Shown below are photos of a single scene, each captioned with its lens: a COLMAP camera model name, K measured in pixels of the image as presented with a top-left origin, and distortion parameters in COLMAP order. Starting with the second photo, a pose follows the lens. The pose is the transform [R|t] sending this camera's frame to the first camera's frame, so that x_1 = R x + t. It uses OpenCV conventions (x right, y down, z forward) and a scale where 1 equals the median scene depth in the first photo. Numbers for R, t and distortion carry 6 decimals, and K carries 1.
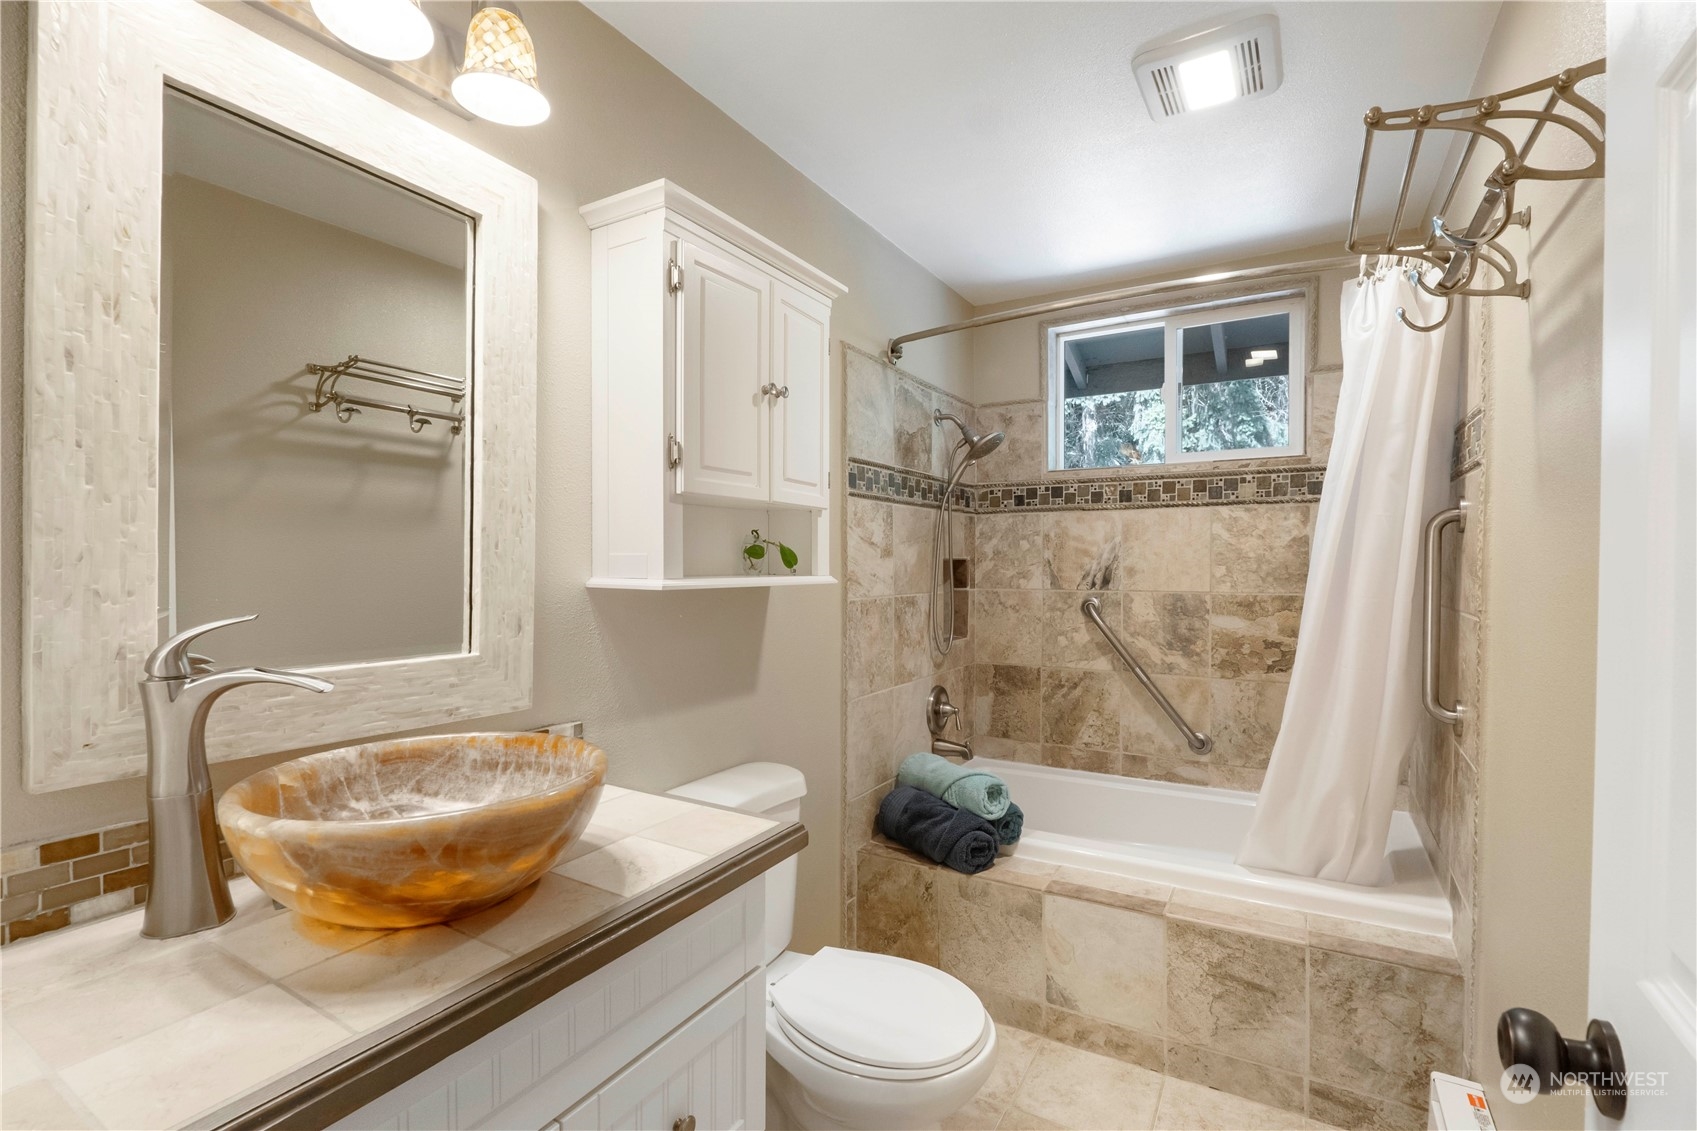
lens RADIAL K [[733.5, 0, 864.0], [0, 733.5, 582.5], [0, 0, 1]] dist [-0.011552, 0.000278]
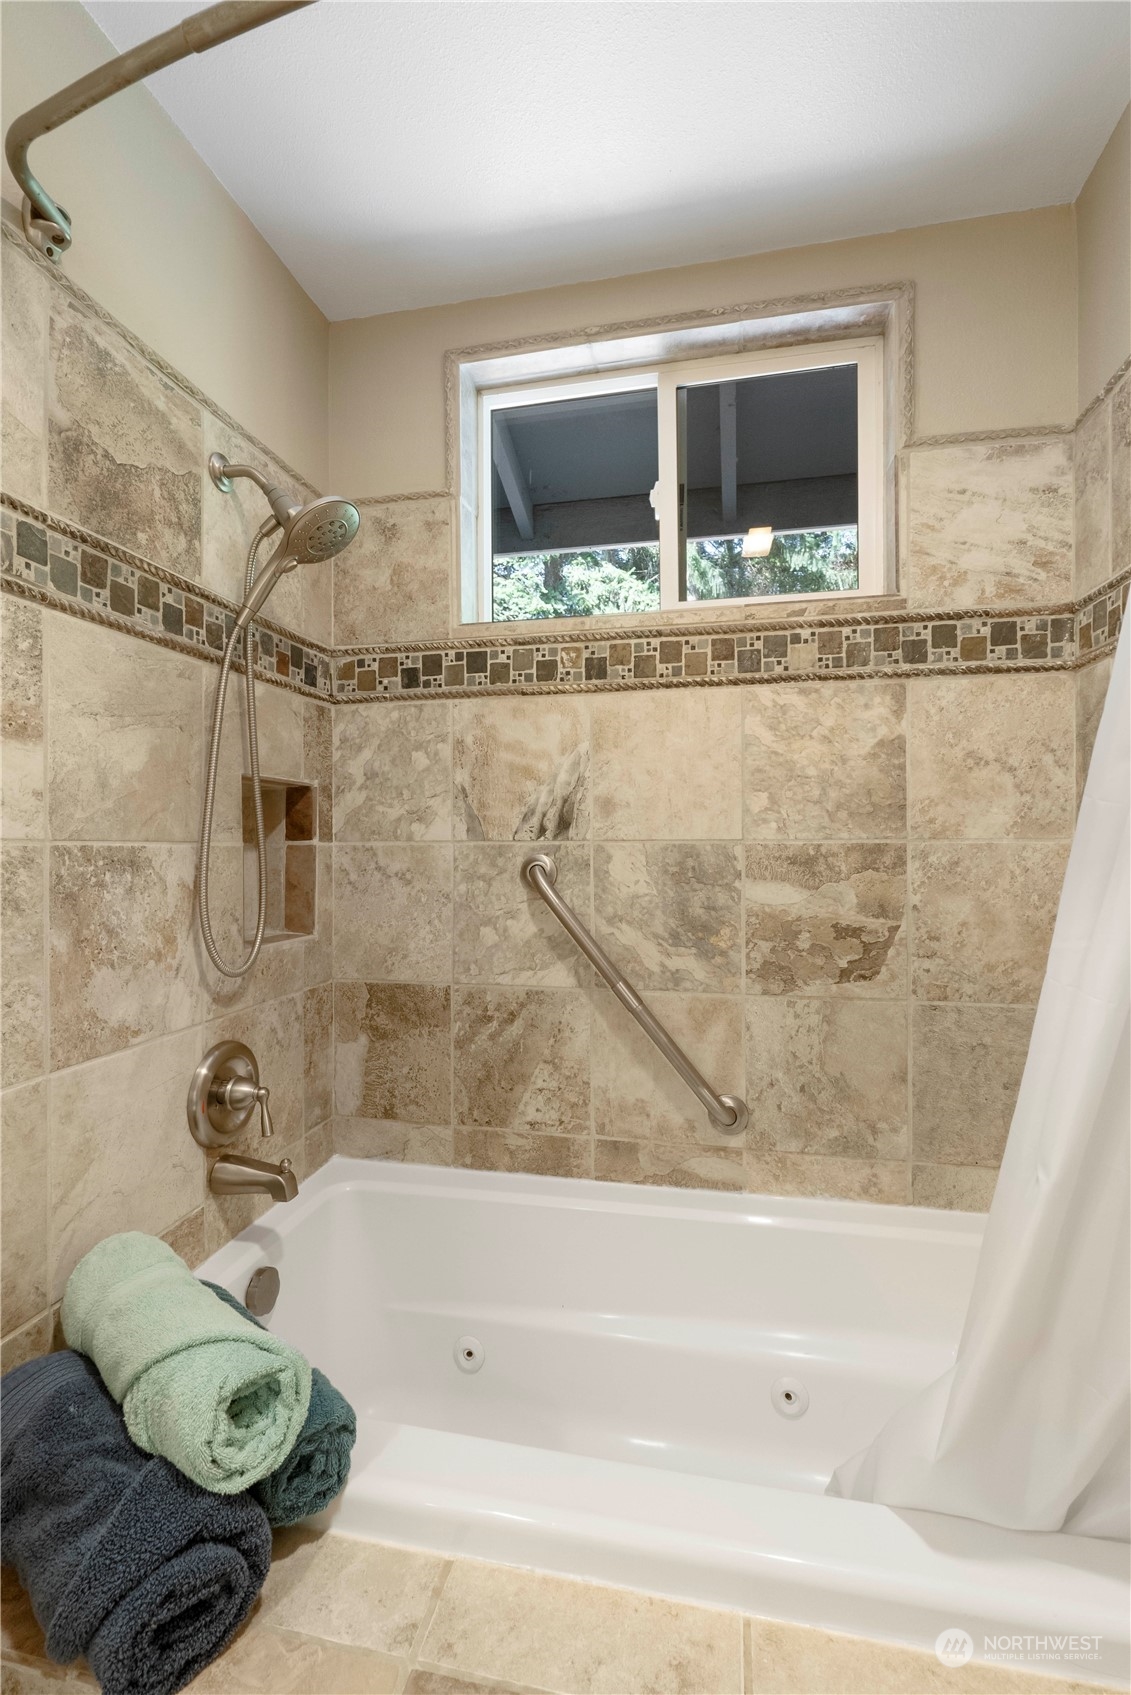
lens RADIAL K [[732.6, 0, 561.2], [0, 732.6, 851.3], [0, 0, 1]] dist [-0.011552, 0.000278]
pose [[0.952540, -0.002679, 0.304402, 0.166791], [0.008942, 0.999776, -0.019183, 0.029885], [-0.304282, 0.020995, 0.952351, 0.494287]]
